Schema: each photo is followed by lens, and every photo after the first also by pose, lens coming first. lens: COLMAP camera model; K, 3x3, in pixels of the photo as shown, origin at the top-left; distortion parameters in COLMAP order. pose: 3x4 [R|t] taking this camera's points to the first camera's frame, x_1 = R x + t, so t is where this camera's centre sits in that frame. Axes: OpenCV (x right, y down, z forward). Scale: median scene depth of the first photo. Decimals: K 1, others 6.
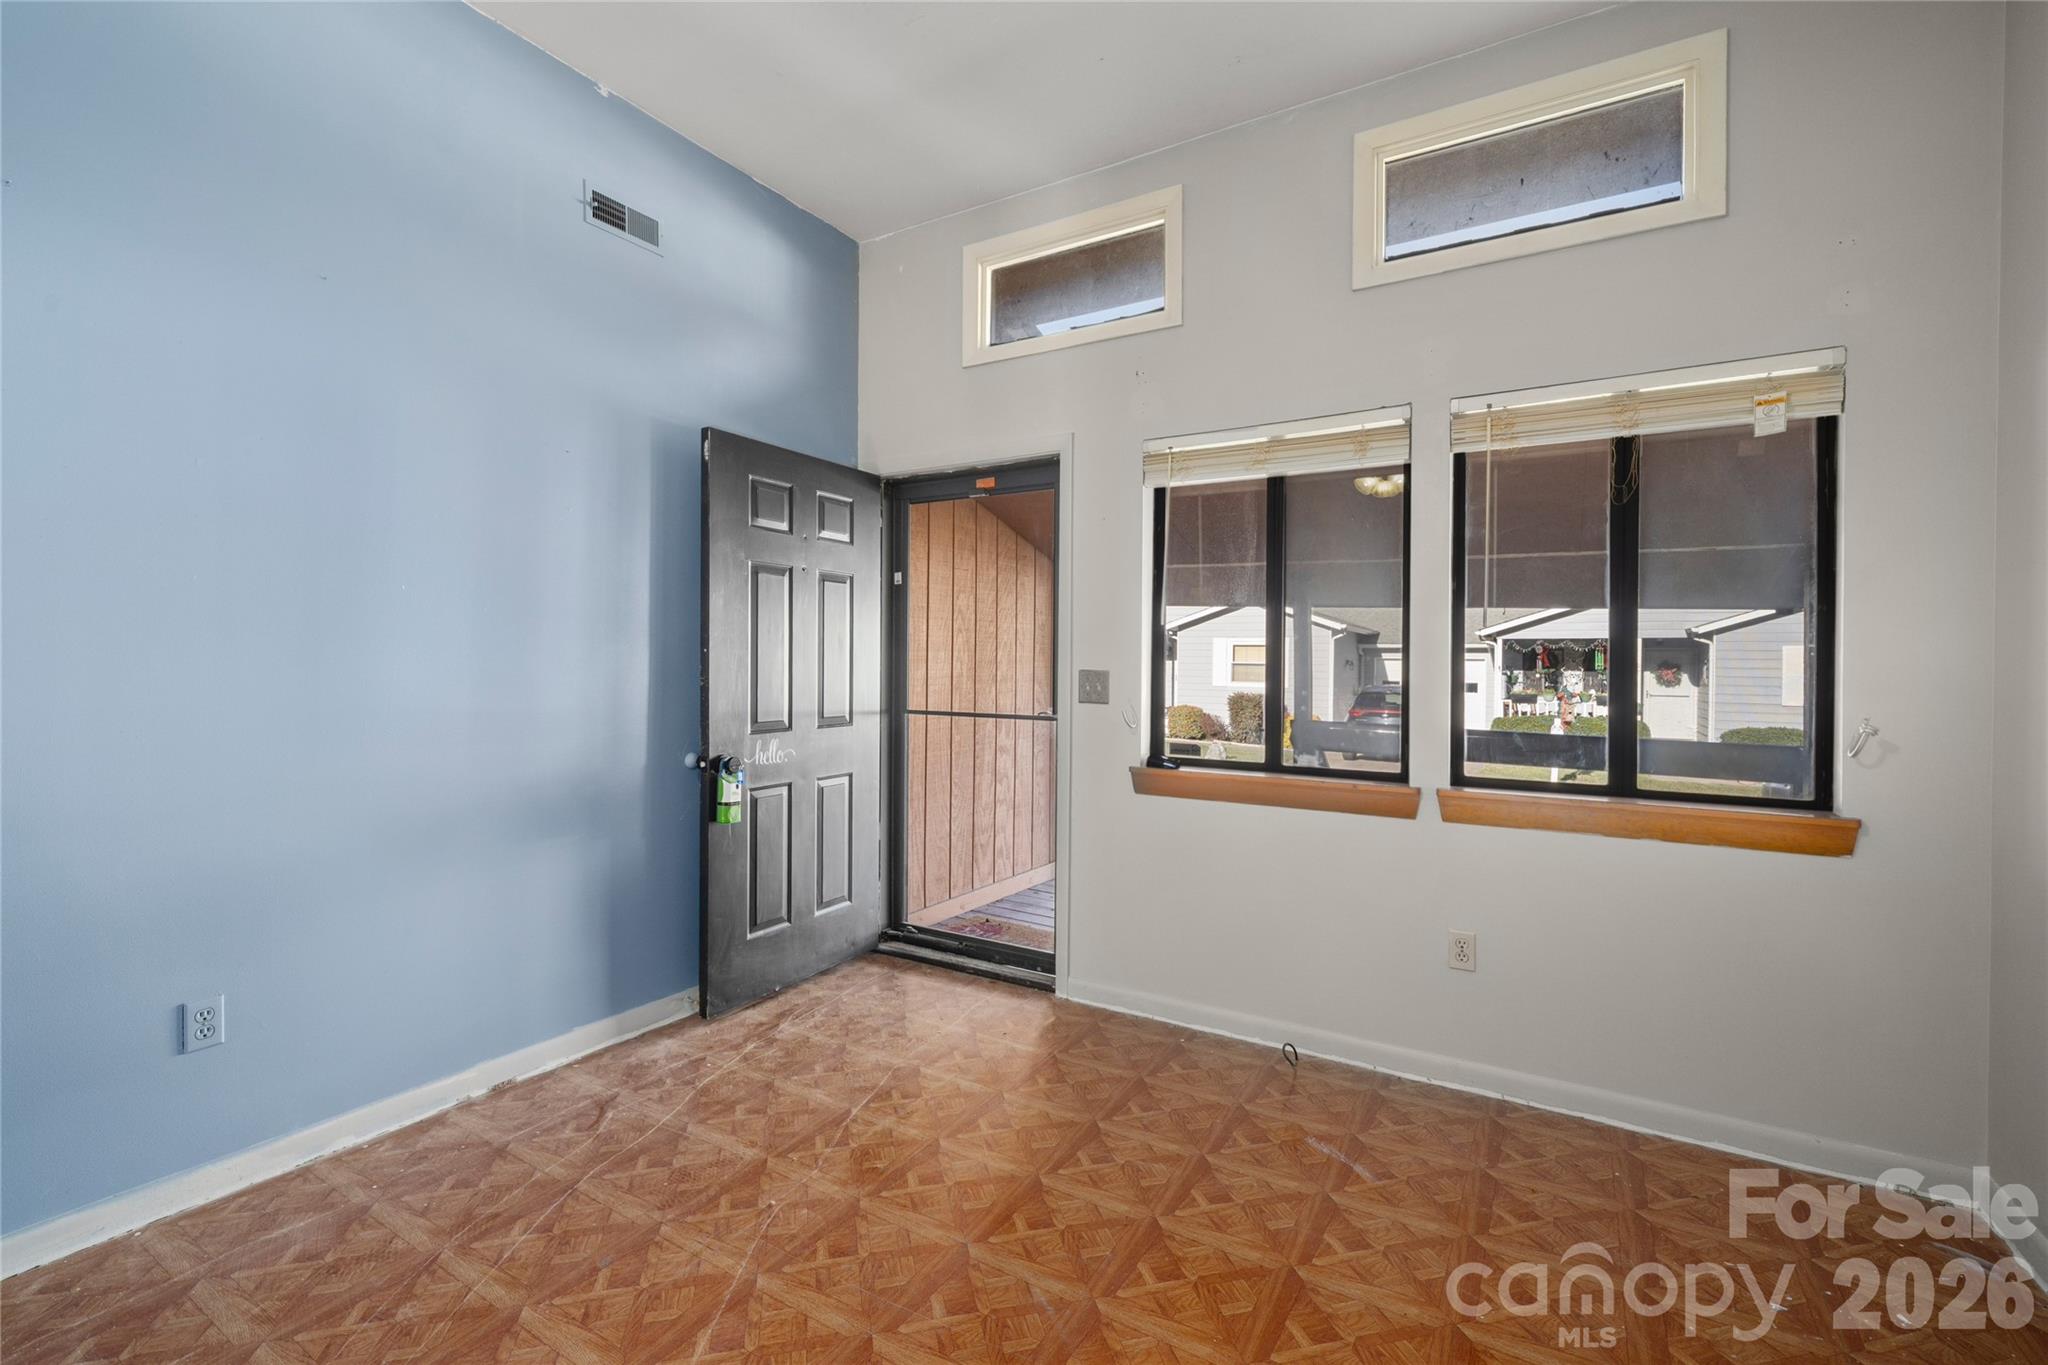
lens RADIAL K [[890.1, 0, 1015.8], [0, 890.1, 668.6], [0, 0, 1]] dist [0.000851, -0.000106]
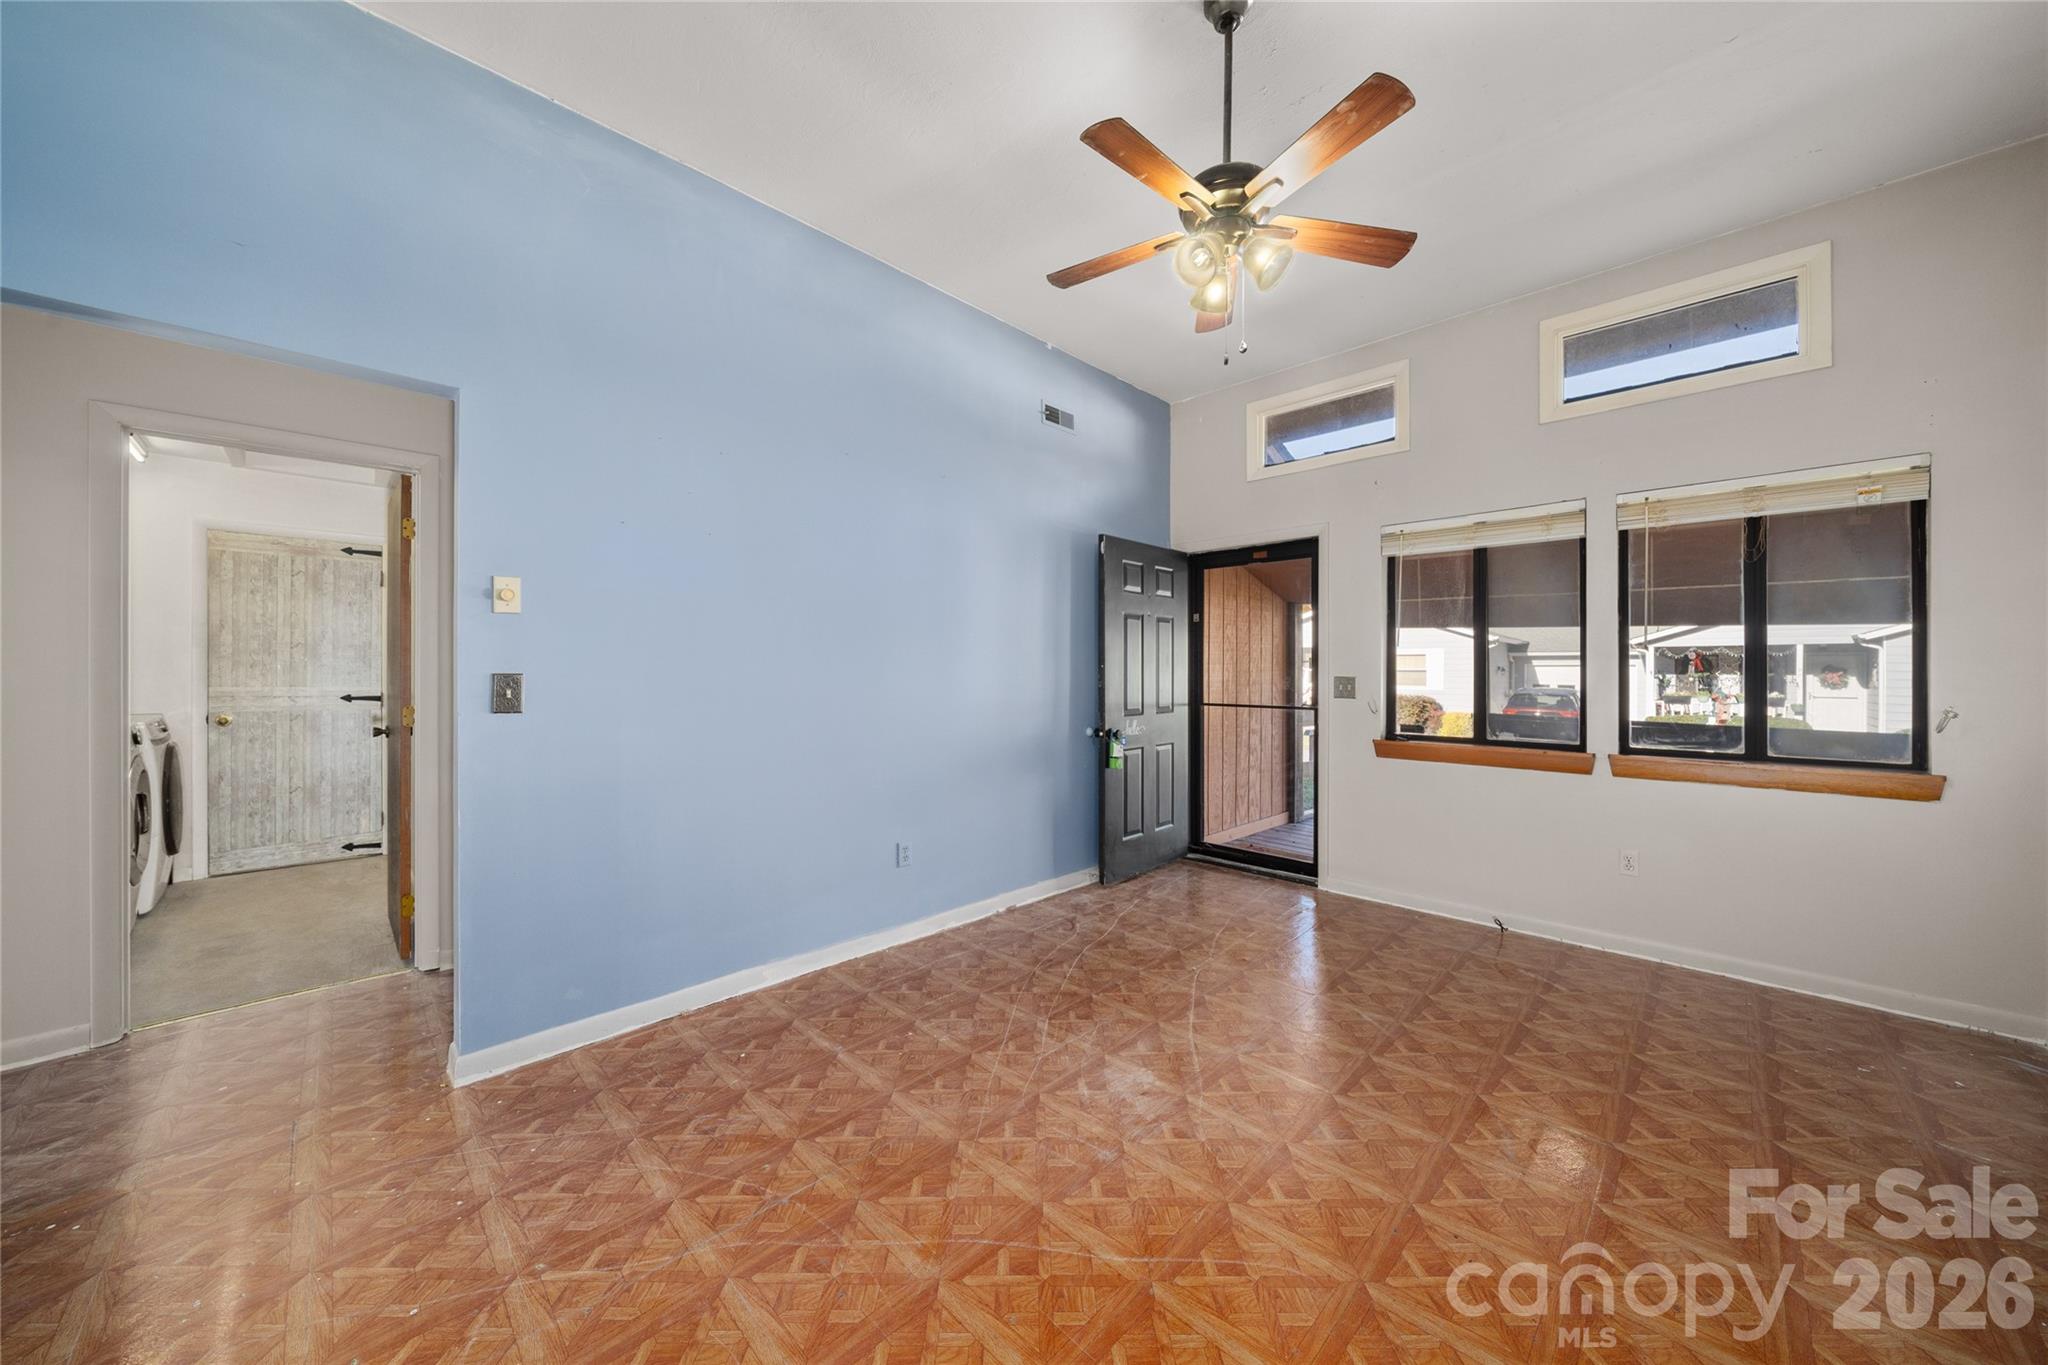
lens RADIAL K [[703.5, 0, 1024.1], [0, 703.5, 673.1], [0, 0, 1]] dist [-0.004503, 0.000005]
pose [[0.973383, -0.006347, -0.229098, -0.181513], [0.005457, 0.999975, -0.004516, -0.001945], [0.229121, 0.003145, 0.973393, -0.319621]]
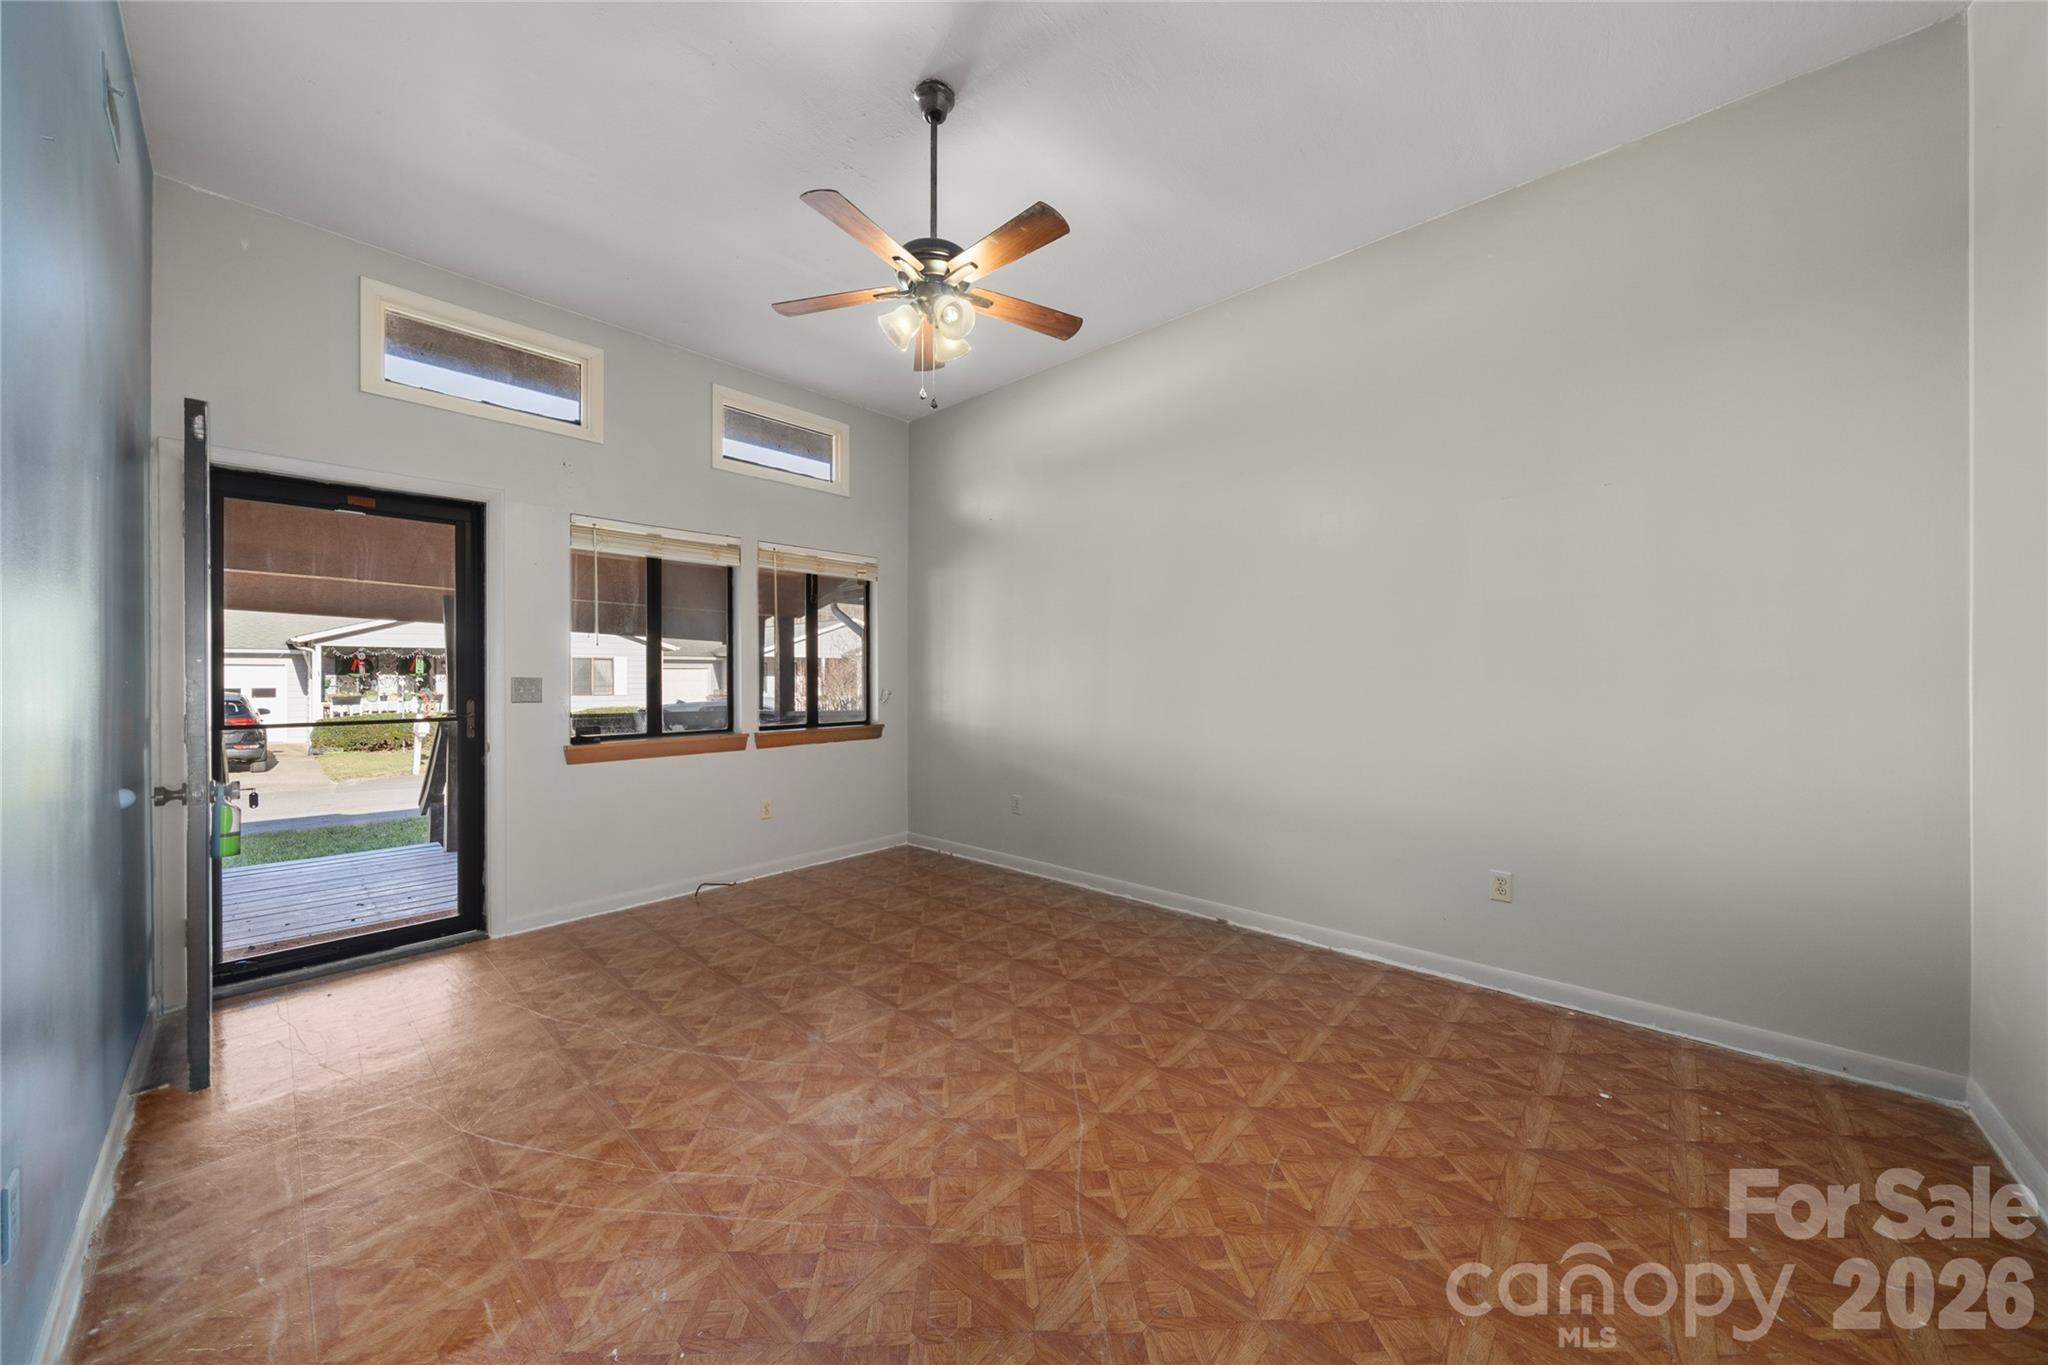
lens RADIAL K [[703.5, 0, 1024.1], [0, 703.5, 673.1], [0, 0, 1]] dist [-0.004503, 0.000005]
pose [[0.182969, -0.009178, 0.983076, -0.835083], [0.006982, 0.999943, 0.008035, -0.008164], [-0.983094, 0.005394, 0.183023, 0.091695]]
